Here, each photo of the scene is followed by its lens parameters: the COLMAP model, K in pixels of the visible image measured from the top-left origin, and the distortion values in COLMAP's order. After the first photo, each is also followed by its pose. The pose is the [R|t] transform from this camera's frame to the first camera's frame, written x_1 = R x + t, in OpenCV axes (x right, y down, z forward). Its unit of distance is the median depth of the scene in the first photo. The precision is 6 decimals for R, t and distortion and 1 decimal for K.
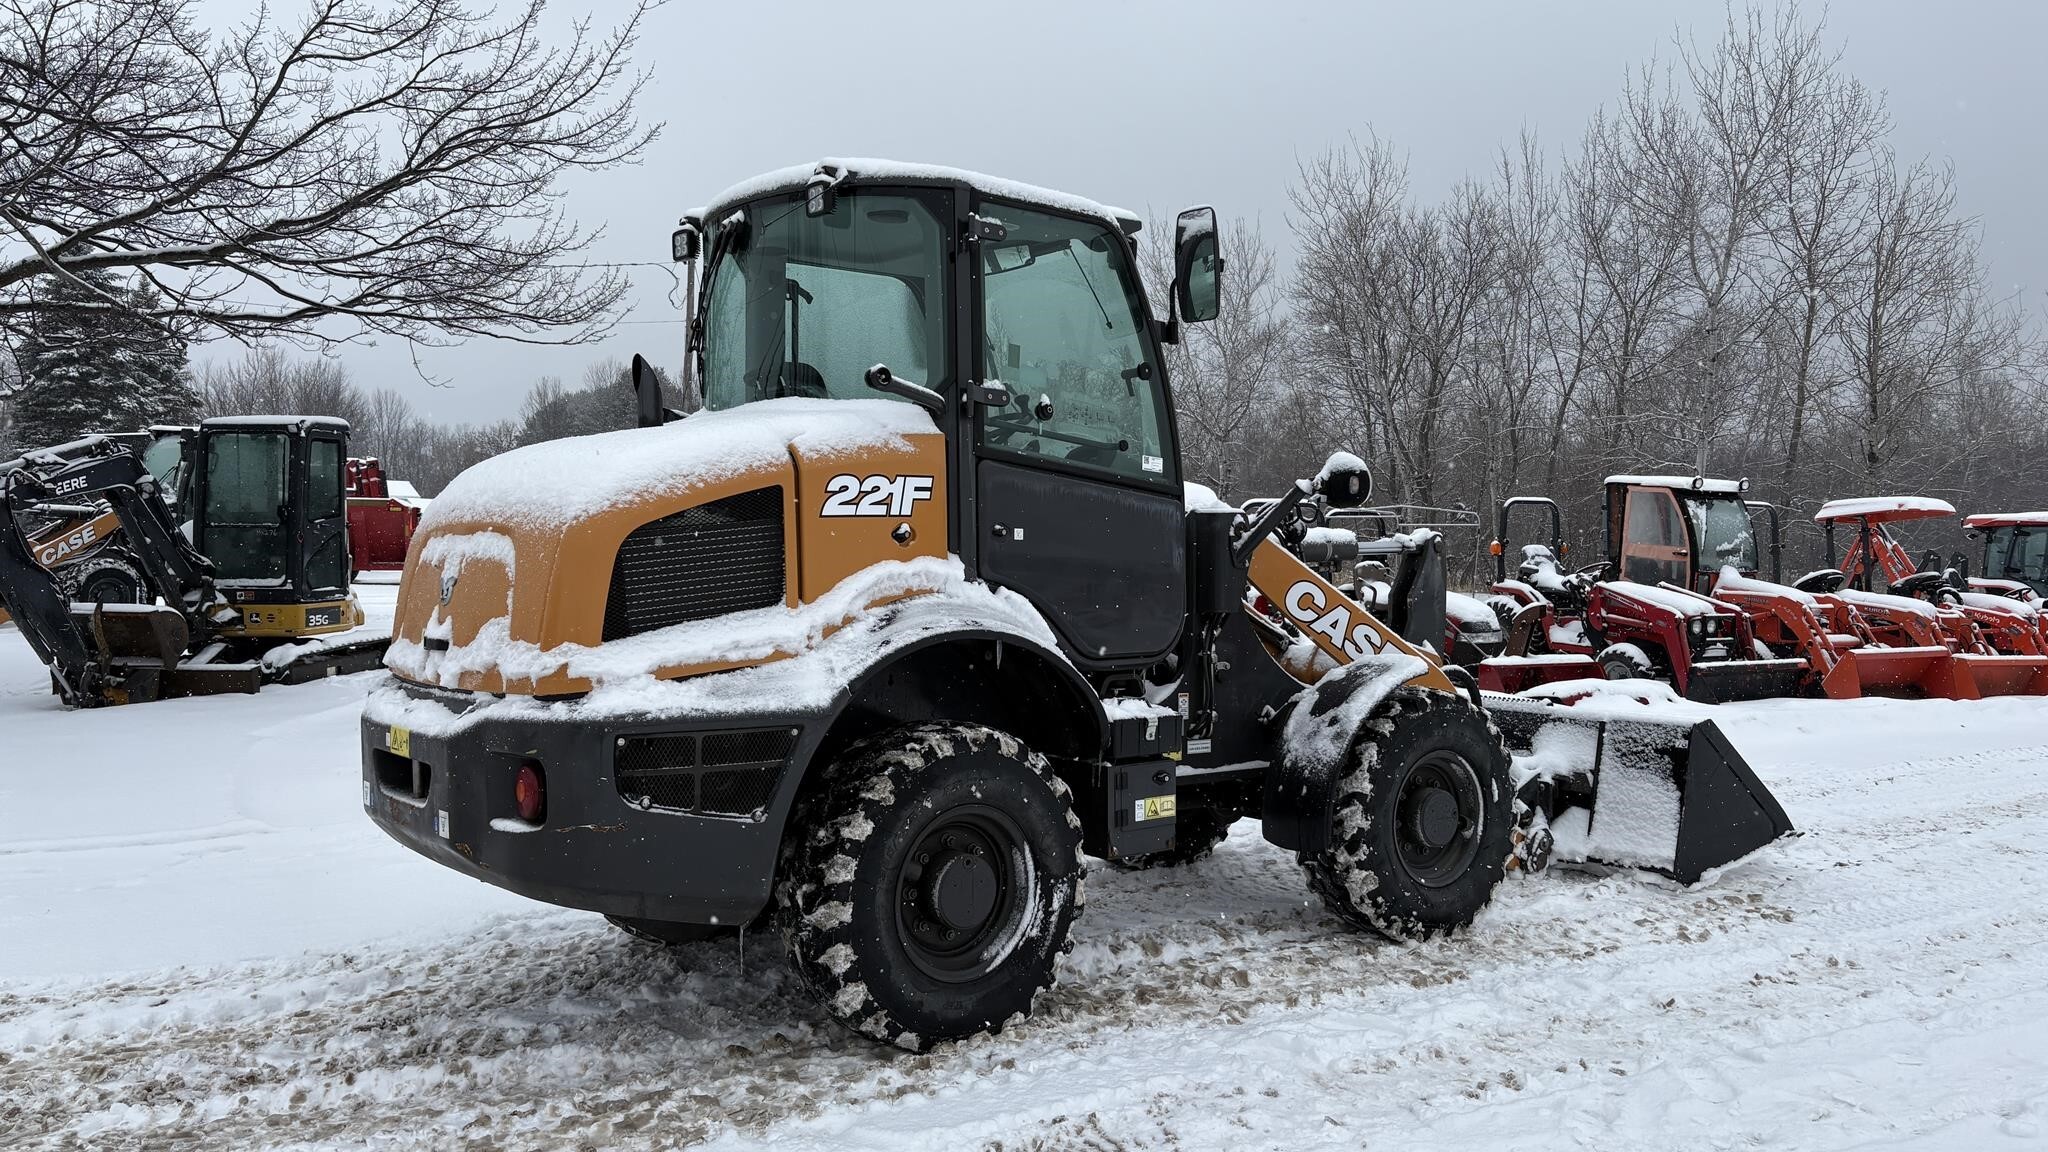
lens RADIAL K [[1612.7, 0, 1039.9], [0, 1612.7, 572.9], [0, 0, 1]] dist [0.044858, -0.043337]
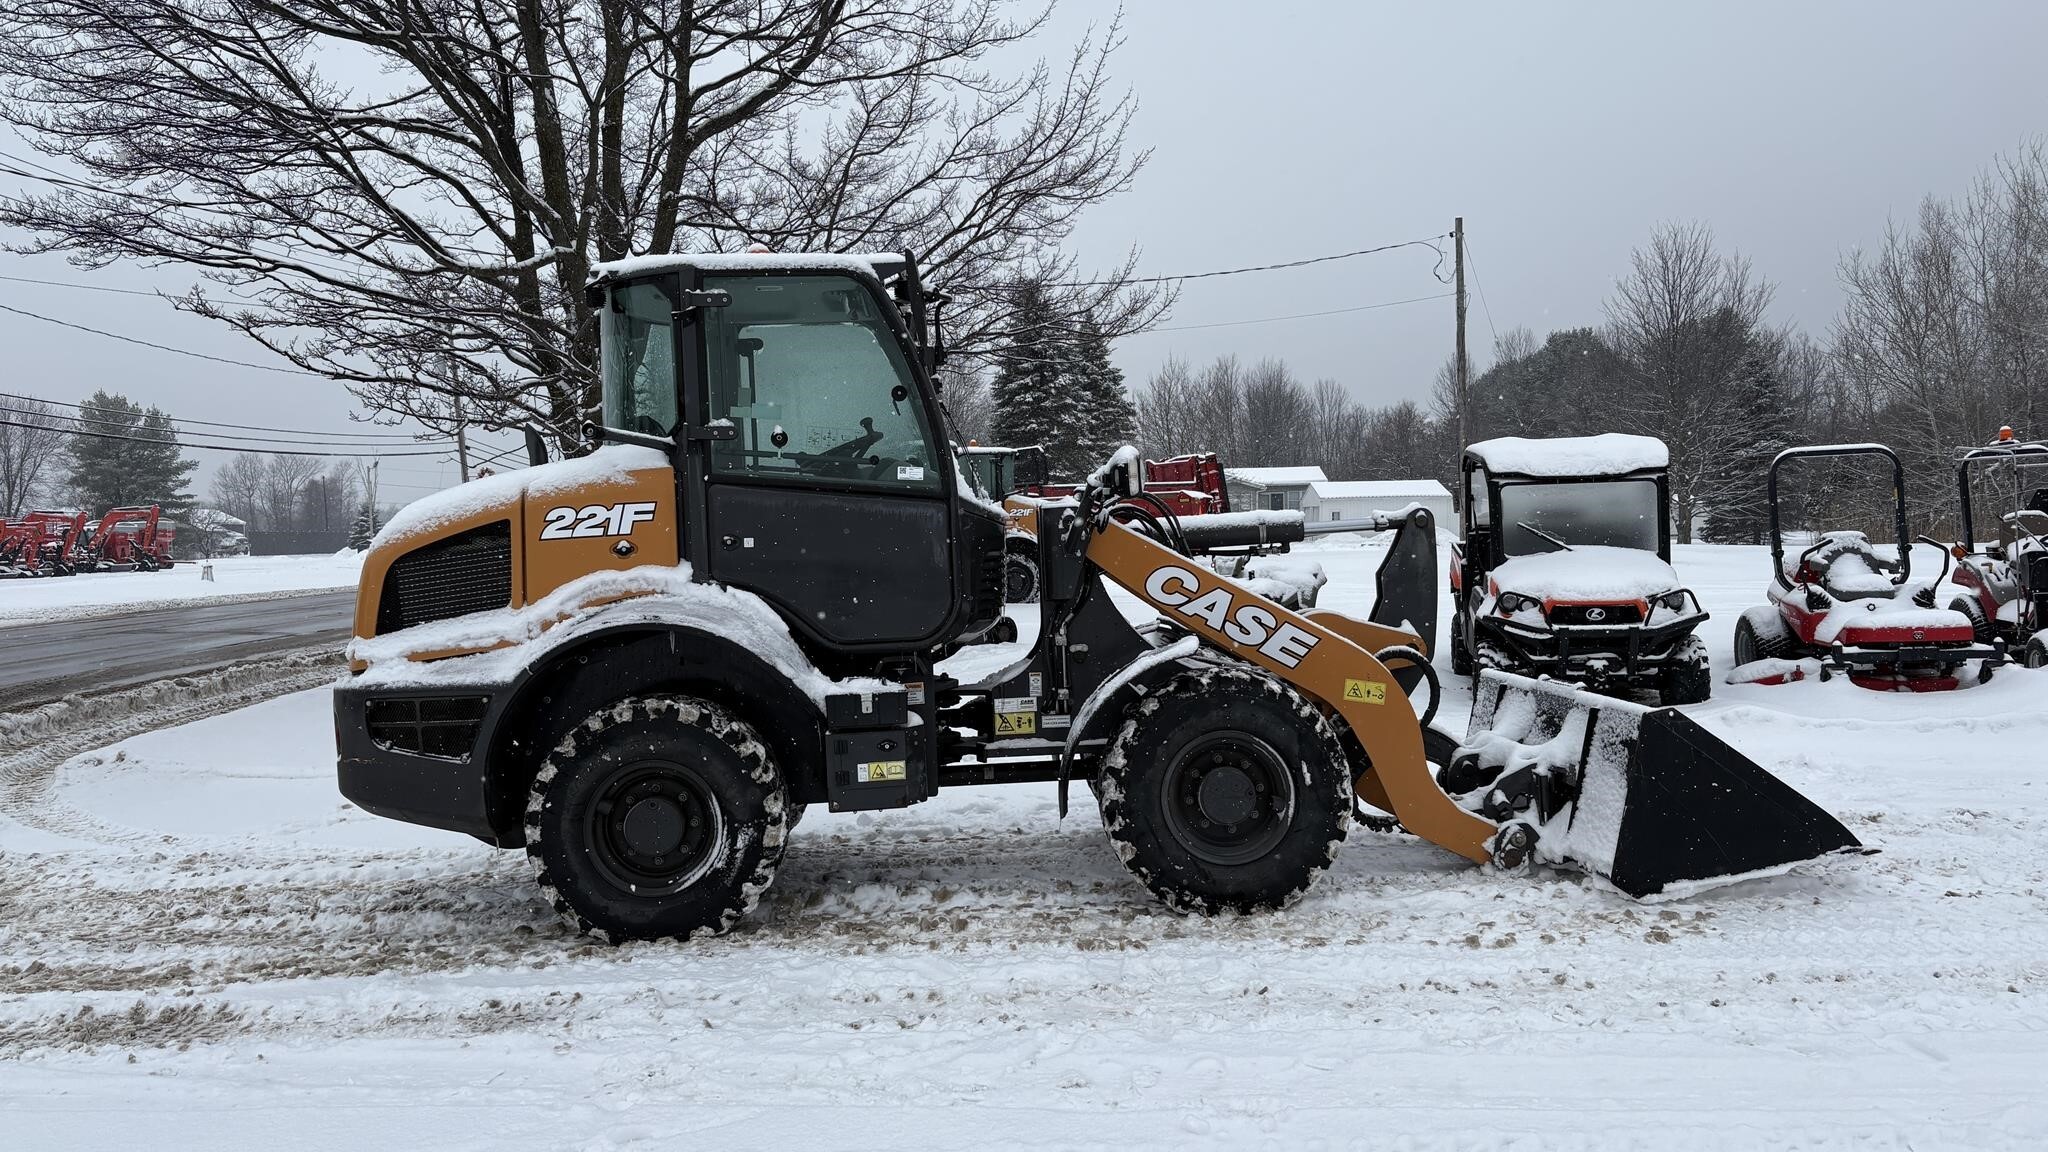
lens RADIAL K [[1612.7, 0, 1062.7], [0, 1612.7, 573.6], [0, 0, 1]] dist [0.044858, -0.043337]
pose [[0.811307, -0.024810, -0.584094, 0.941984], [0.036919, 0.999279, 0.008834, -0.002699], [0.583454, -0.028731, 0.811638, 0.148690]]
